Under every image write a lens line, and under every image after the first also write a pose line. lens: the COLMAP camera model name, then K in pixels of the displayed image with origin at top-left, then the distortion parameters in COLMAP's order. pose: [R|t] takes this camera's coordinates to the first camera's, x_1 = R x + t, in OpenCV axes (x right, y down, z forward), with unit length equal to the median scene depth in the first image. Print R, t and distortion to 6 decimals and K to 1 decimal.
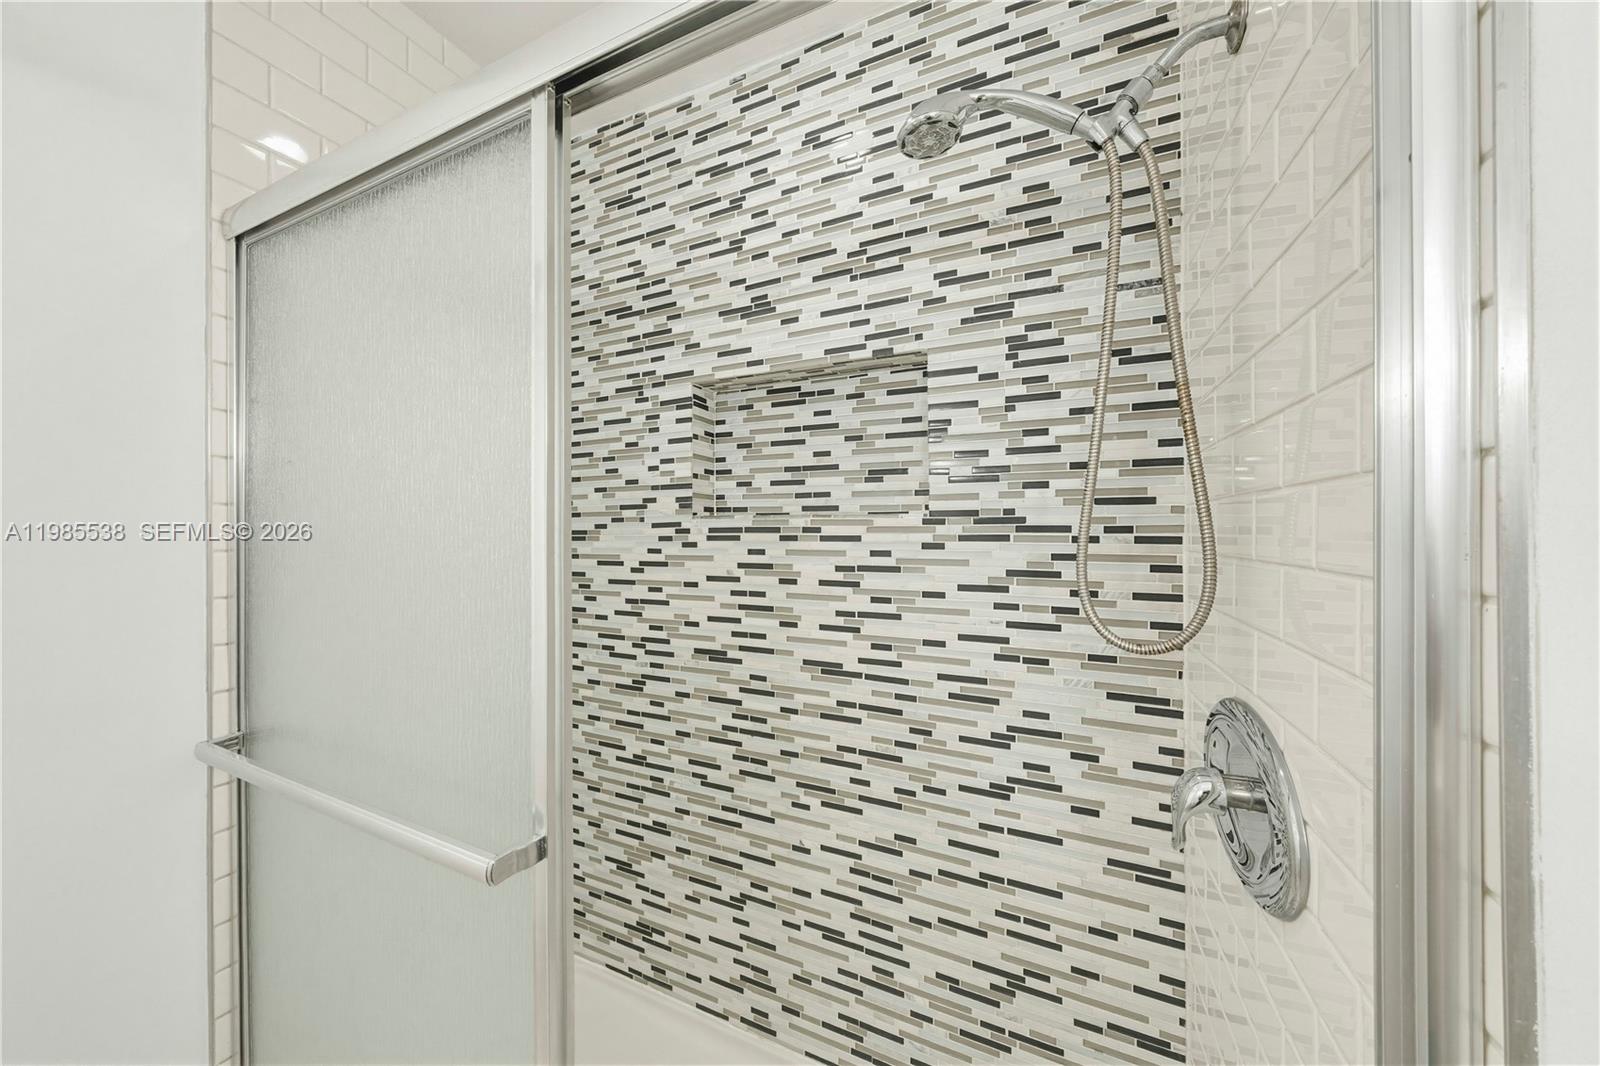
lens RADIAL K [[542.8, 0, 797.8], [0, 542.8, 530.7], [0, 0, 1]] dist [-0.008407, 0.000258]
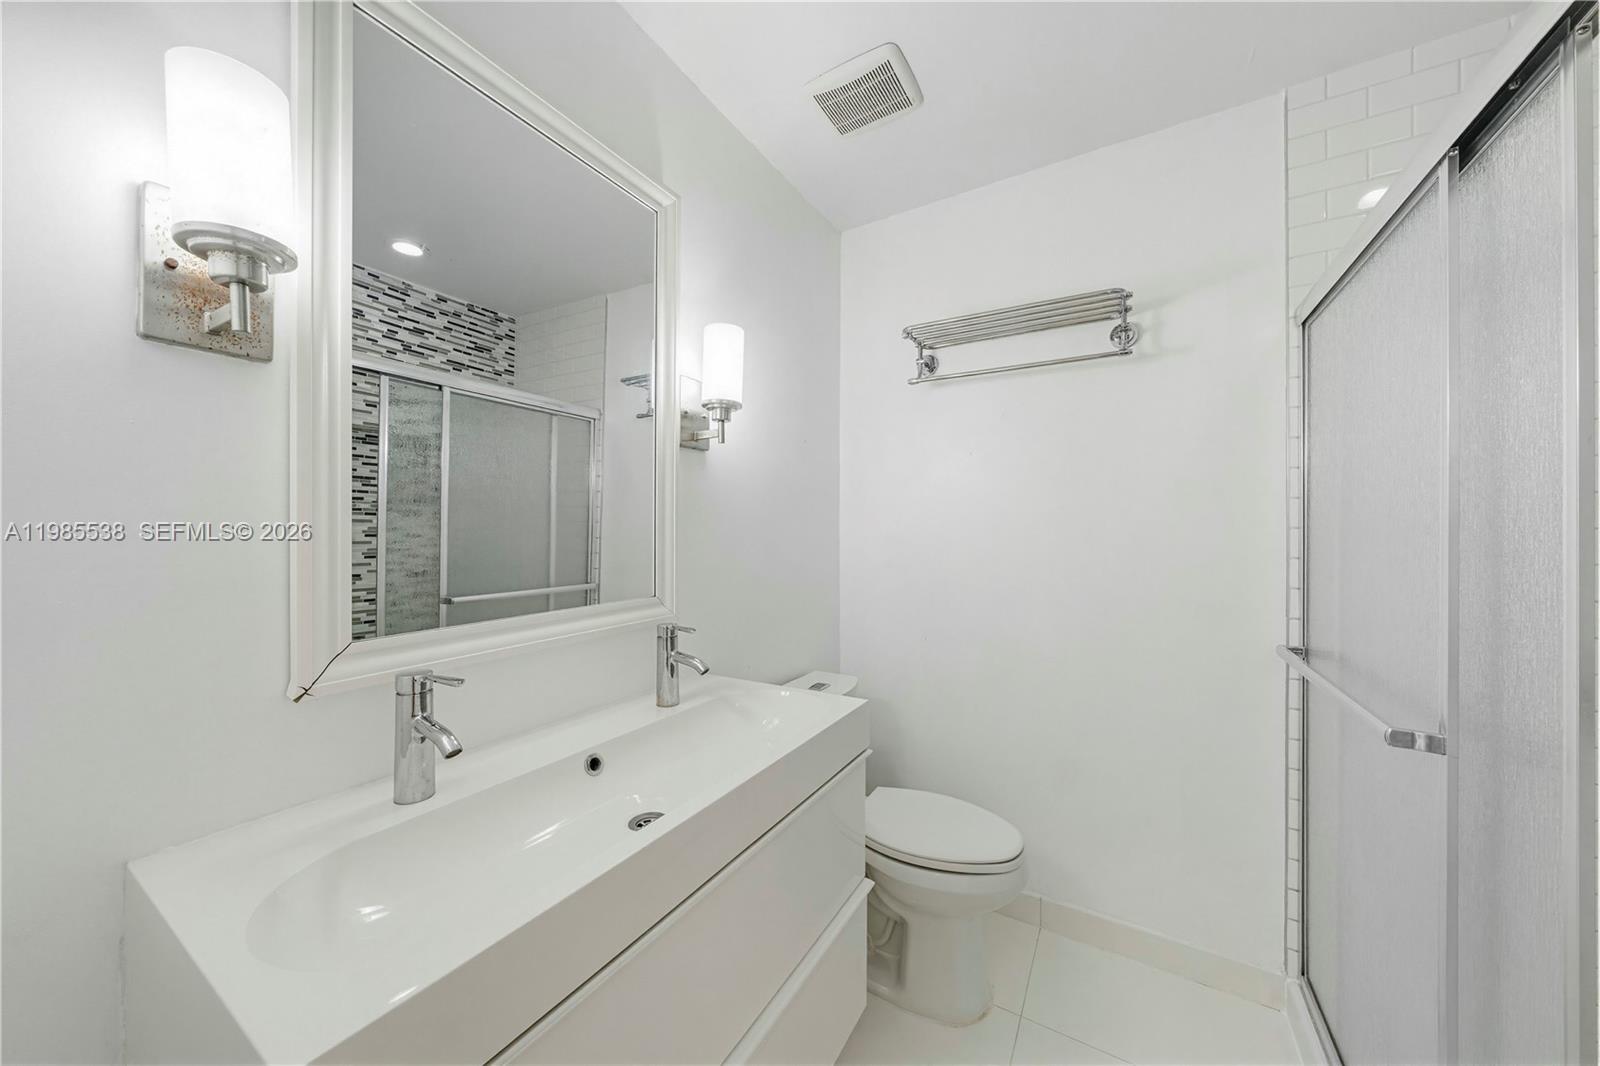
lens RADIAL K [[542.8, 0, 801.8], [0, 542.8, 533.5], [0, 0, 1]] dist [-0.008407, 0.000258]
pose [[-0.104869, 0.002811, -0.994482, 0.633078], [-0.004714, 0.999983, 0.003323, 0.056450], [0.994475, 0.005036, -0.104854, -0.257737]]
